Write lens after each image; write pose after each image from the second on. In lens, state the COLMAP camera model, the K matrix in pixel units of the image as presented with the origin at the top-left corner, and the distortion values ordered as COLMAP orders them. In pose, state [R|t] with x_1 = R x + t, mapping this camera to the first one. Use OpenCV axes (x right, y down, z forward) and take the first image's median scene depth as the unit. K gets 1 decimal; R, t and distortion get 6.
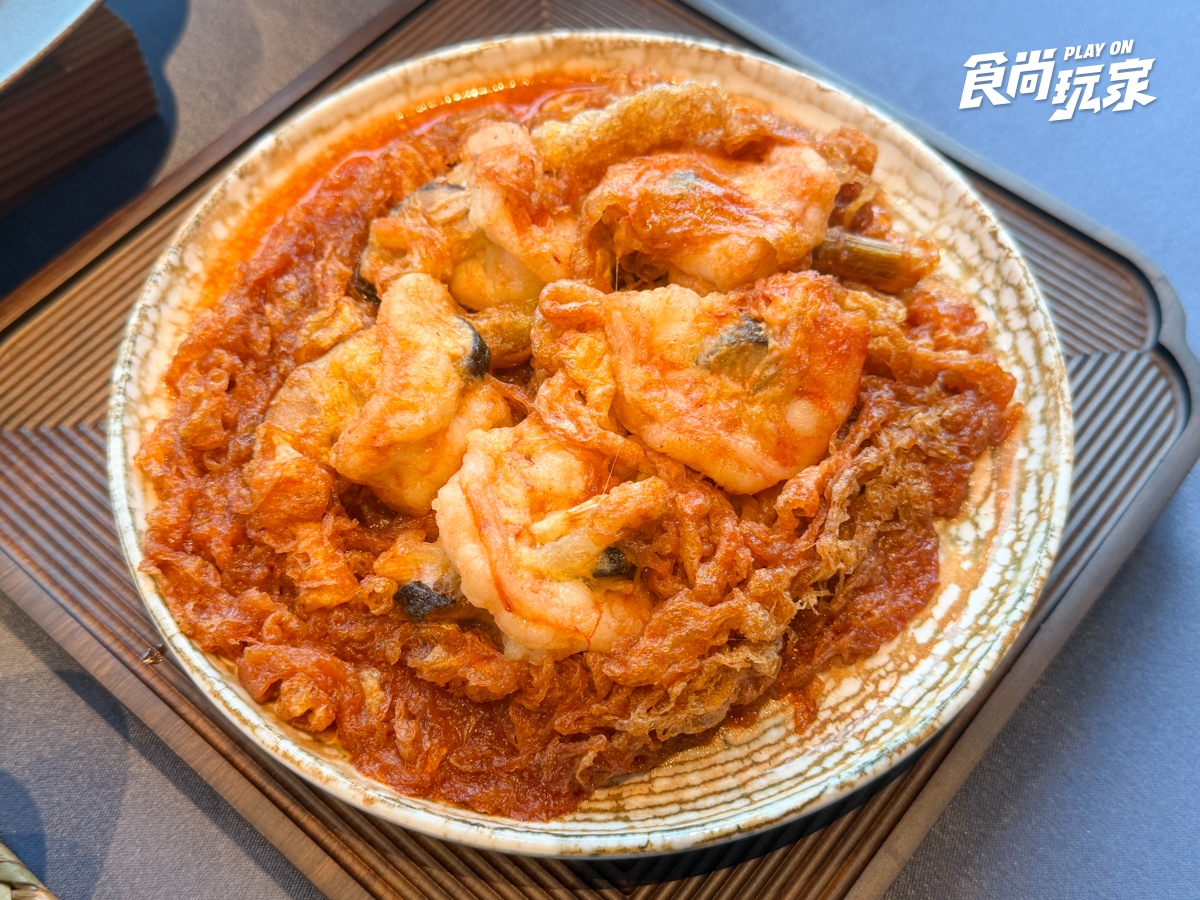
lens RADIAL K [[1342.8, 0, 600.0], [0, 1342.8, 450.0], [0, 0, 1]] dist [0.008423, 0.006360]
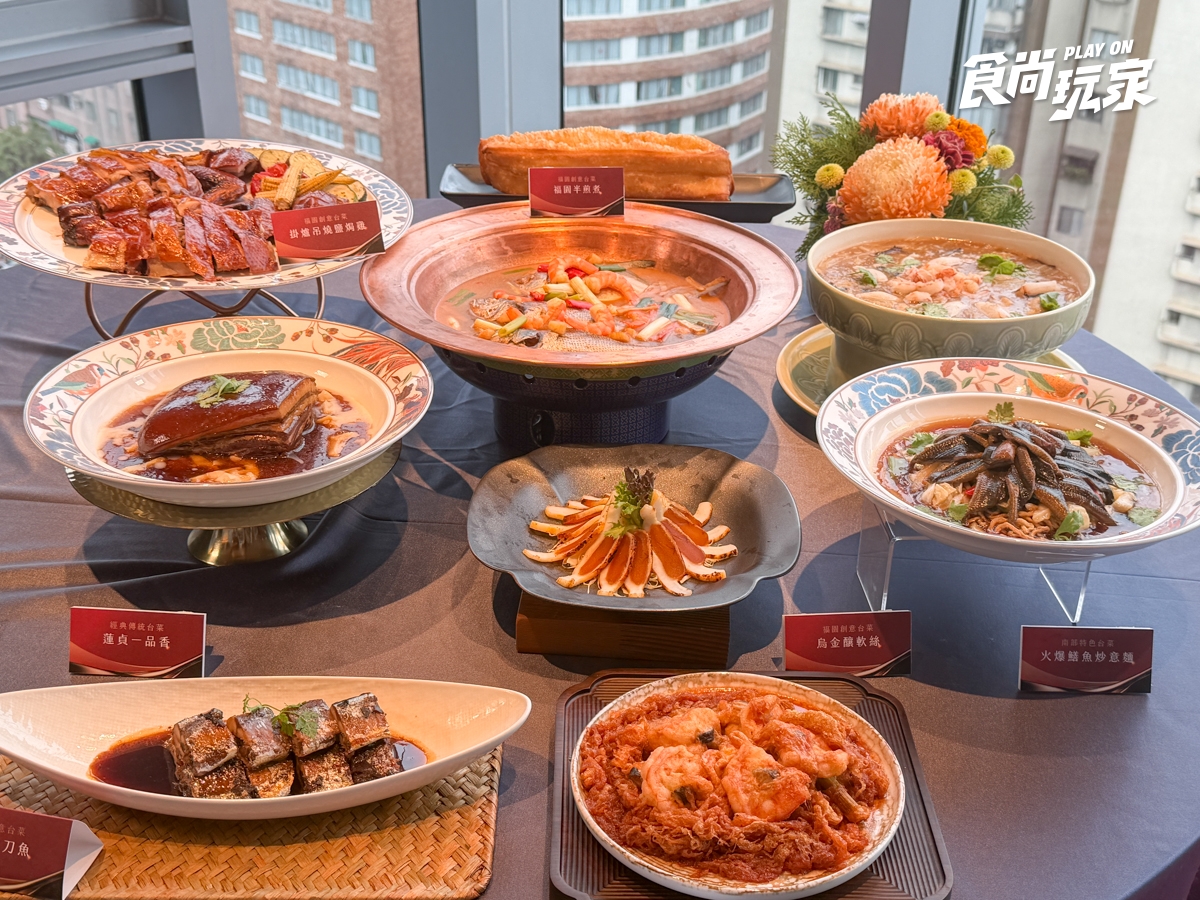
lens RADIAL K [[1342.8, 0, 600.0], [0, 1342.8, 450.0], [0, 0, 1]] dist [0.008423, 0.006360]
pose [[0.634148, 0.356413, -0.686168, 1.624490], [-0.684176, 0.672084, -0.283209, 0.523177], [0.360223, 0.649056, 0.670049, -1.545003]]
